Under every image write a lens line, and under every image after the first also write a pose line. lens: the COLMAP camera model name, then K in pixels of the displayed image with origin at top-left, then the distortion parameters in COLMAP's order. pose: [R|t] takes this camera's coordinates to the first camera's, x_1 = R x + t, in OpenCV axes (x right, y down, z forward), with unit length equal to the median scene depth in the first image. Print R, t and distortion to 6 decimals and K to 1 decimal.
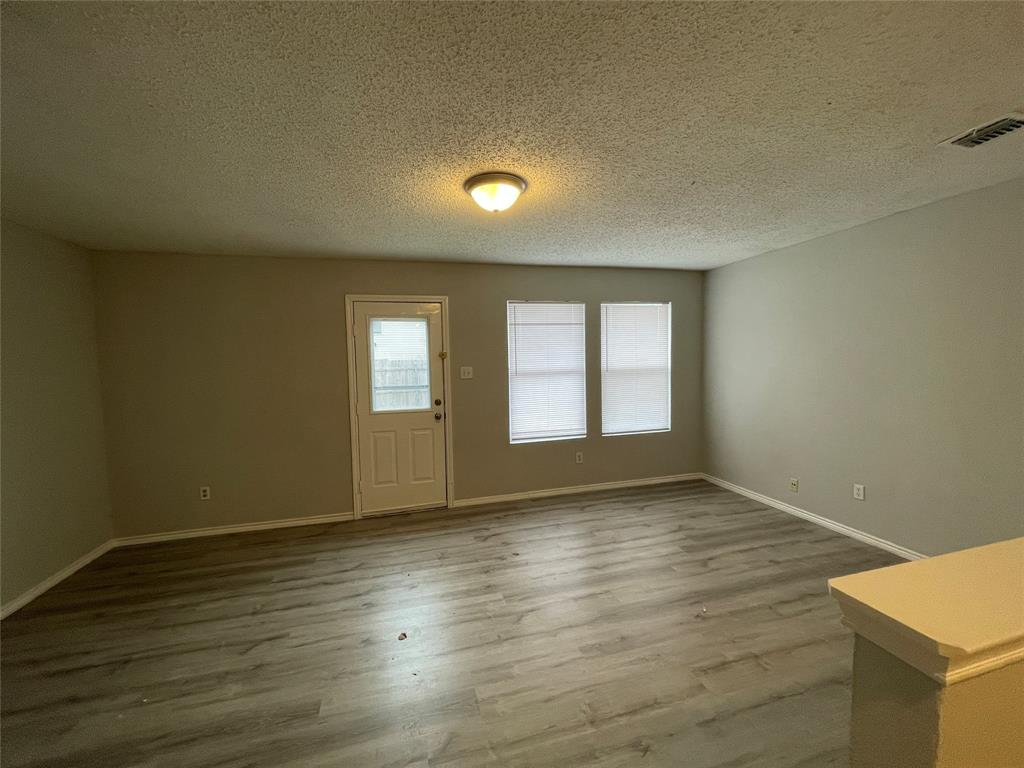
lens RADIAL K [[405.0, 0, 510.2], [0, 405.0, 382.2], [0, 0, 1]] dist [0.003456, 0.000040]
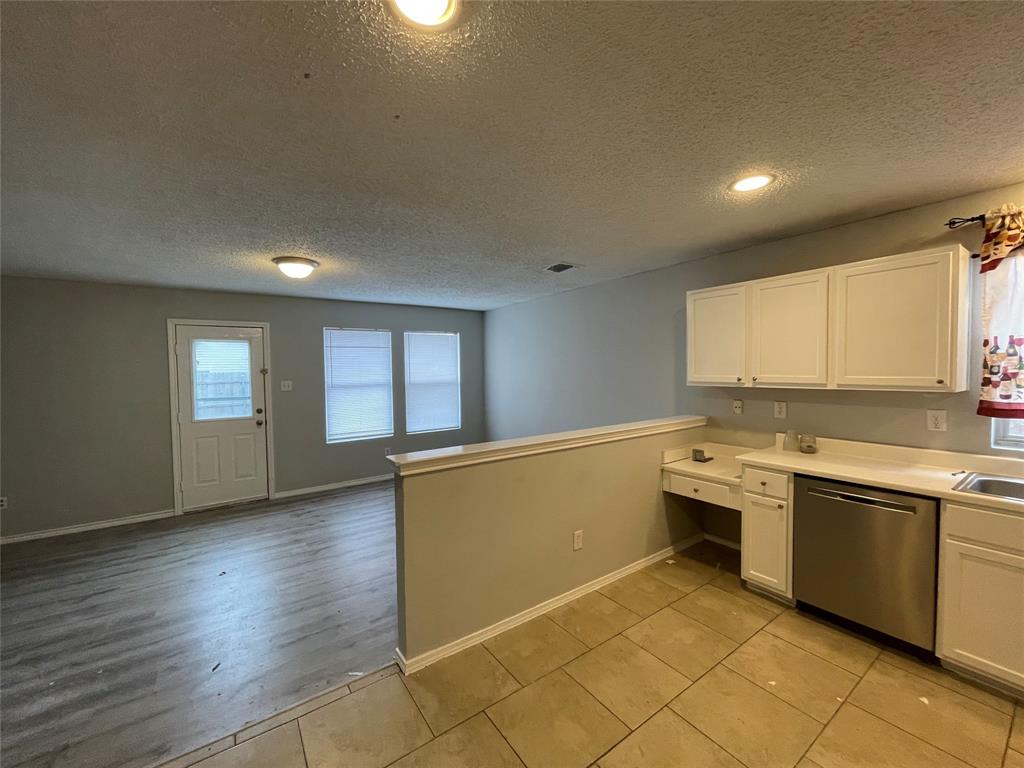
lens RADIAL K [[411.8, 0, 509.6], [0, 411.8, 382.5], [0, 0, 1]] dist [-0.003699, 0.000371]
pose [[0.942960, -0.003005, 0.332893, 0.114432], [0.012624, 0.999563, -0.026734, 0.008498], [-0.332667, 0.029411, 0.942586, -0.394275]]
